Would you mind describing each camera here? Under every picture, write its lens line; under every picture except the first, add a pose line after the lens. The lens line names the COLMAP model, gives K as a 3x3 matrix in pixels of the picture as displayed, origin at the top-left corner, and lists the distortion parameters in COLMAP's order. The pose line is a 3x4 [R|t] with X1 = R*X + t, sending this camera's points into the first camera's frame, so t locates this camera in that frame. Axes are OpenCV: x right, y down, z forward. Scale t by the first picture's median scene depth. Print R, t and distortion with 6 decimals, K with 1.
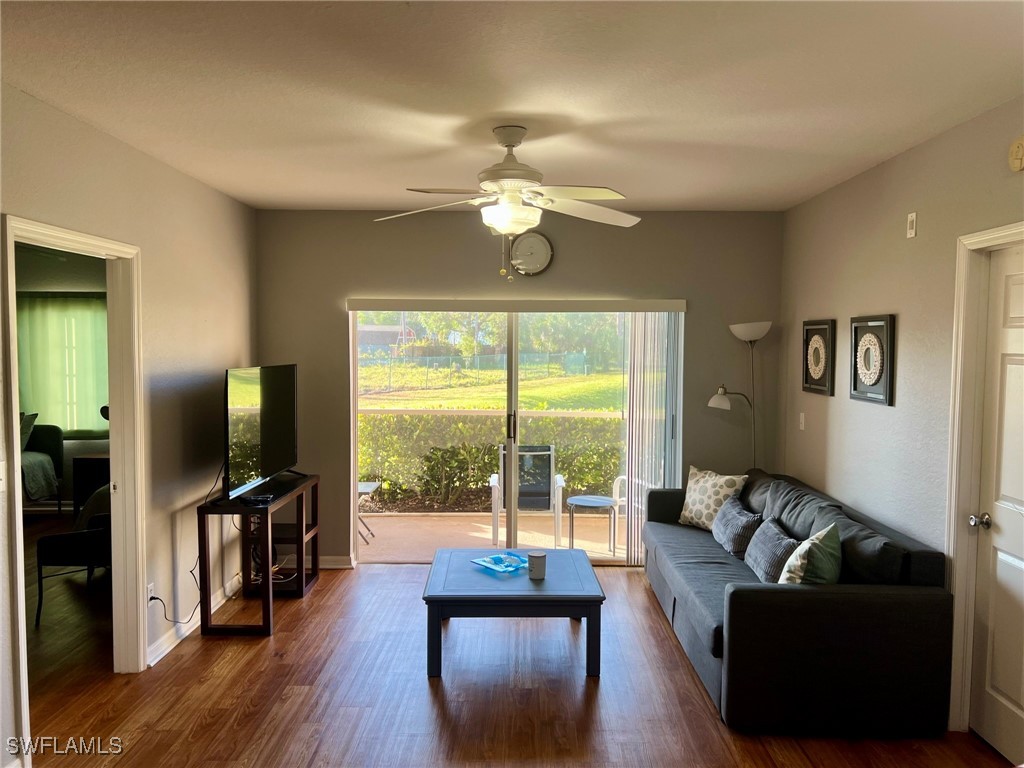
lens RADIAL K [[769.3, 0, 504.8], [0, 769.3, 393.4], [0, 0, 1]] dist [0.053277, -0.053749]
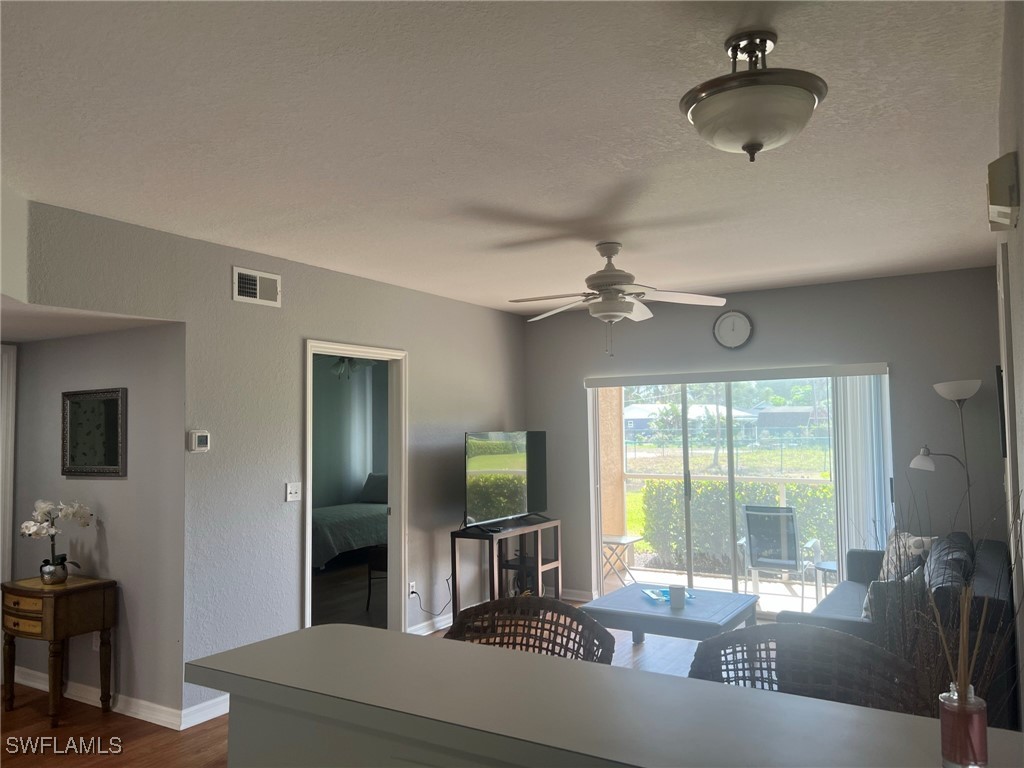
lens RADIAL K [[769.3, 0, 515.5], [0, 769.3, 387.1], [0, 0, 1]] dist [0.053277, -0.053749]
pose [[0.860158, -0.046238, -0.507928, 0.360478], [-0.014250, 0.993315, -0.114557, 0.038583], [0.509829, 0.105775, 0.853748, -0.128085]]
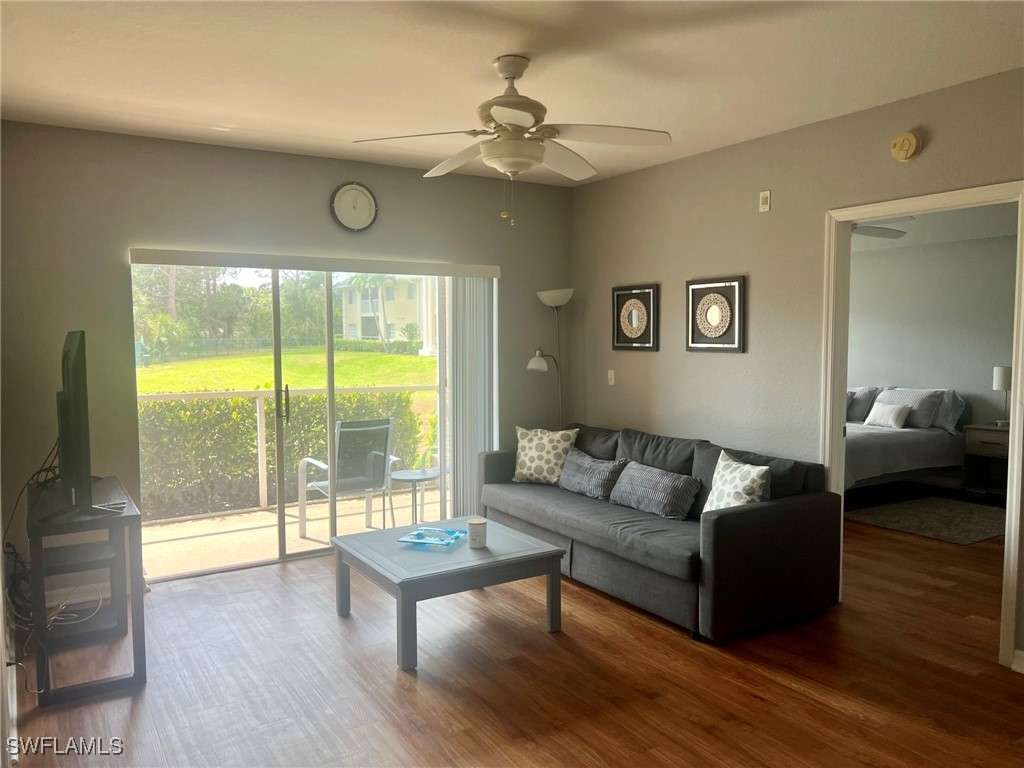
lens RADIAL K [[769.3, 0, 503.9], [0, 769.3, 385.7], [0, 0, 1]] dist [0.053277, -0.053749]
pose [[0.842530, -0.047428, 0.536558, -0.346835], [0.045342, 0.998825, 0.017091, 0.022549], [-0.536738, 0.009929, 0.843691, 0.146351]]
